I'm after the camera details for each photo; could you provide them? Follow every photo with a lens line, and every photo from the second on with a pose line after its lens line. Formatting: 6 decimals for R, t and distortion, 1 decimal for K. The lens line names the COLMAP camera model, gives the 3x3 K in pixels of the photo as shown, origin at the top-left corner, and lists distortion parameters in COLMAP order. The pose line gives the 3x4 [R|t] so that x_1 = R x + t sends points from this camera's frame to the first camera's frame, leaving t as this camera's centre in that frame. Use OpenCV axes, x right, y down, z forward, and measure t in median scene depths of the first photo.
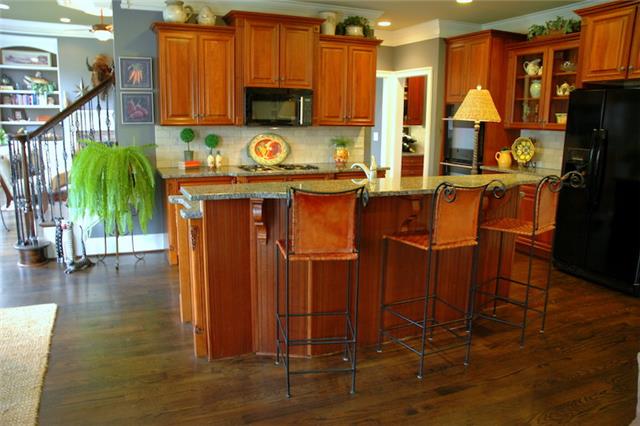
lens RADIAL K [[517.0, 0, 320.0], [0, 517.0, 213.0], [0, 0, 1]] dist [-0.139122, 0.001576]
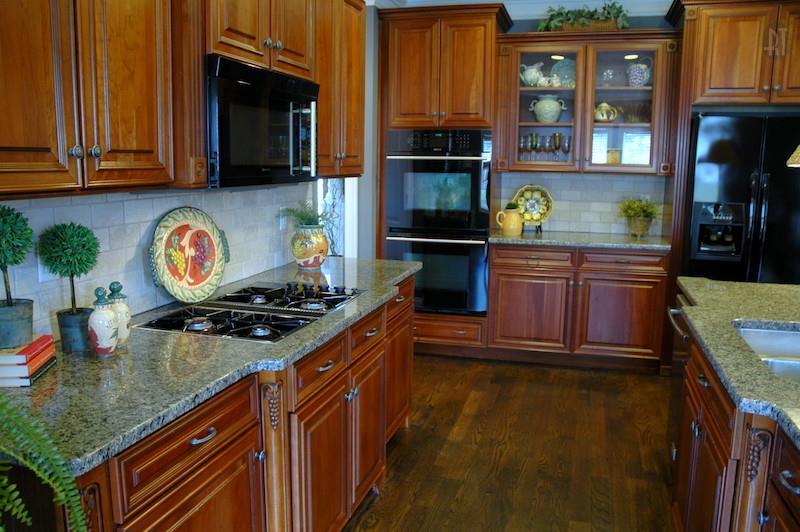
lens RADIAL K [[646.2, 0, 400.0], [0, 646.2, 266.0], [0, 0, 1]] dist [-0.139122, 0.001576]
pose [[0.631954, -0.130830, 0.763884, -0.330947], [0.139536, 0.988749, 0.053906, -0.119680], [-0.762341, 0.072523, 0.643099, 0.632531]]
